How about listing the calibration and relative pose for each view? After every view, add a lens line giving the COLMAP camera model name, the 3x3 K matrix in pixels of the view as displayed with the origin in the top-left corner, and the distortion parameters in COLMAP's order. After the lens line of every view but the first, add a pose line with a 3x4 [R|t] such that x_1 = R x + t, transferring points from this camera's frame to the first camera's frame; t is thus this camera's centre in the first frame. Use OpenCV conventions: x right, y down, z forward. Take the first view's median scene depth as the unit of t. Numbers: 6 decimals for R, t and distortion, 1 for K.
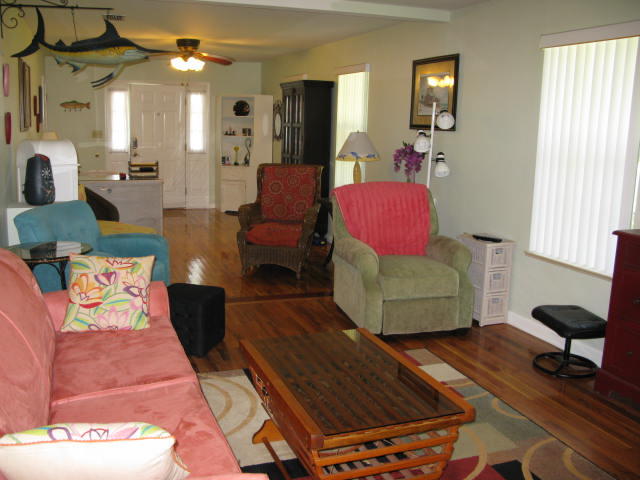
lens RADIAL K [[647.3, 0, 320.0], [0, 647.3, 240.0], [0, 0, 1]] dist [-0.214493, 0.262911]
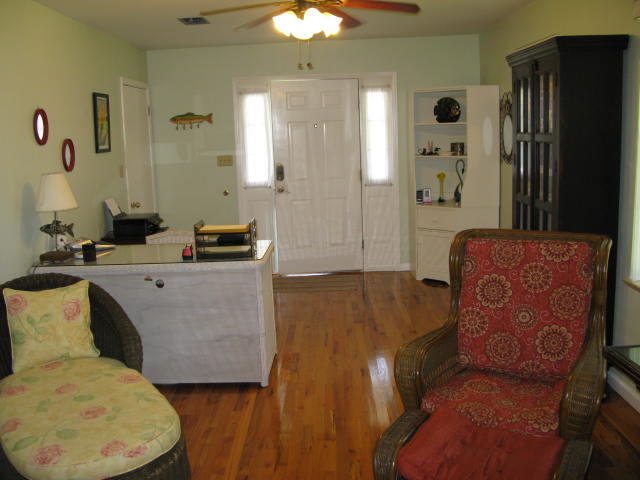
lens RADIAL K [[647.3, 0, 320.0], [0, 647.3, 240.0], [0, 0, 1]] dist [-0.214493, 0.262911]
pose [[0.932025, 0.000807, -0.362392, -0.023391], [-0.004484, 0.999947, -0.009304, -0.110340], [0.362365, 0.010297, 0.931979, 0.569885]]
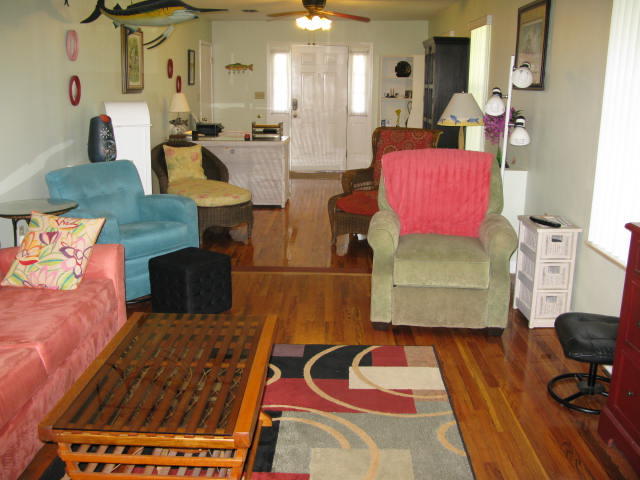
lens RADIAL K [[647.3, 0, 320.0], [0, 647.3, 240.0], [0, 0, 1]] dist [-0.214493, 0.262911]
pose [[0.926595, 0.074097, -0.368690, 0.188968], [-0.053725, 0.996423, 0.065231, -0.010812], [0.372204, -0.040635, 0.927261, 0.093329]]
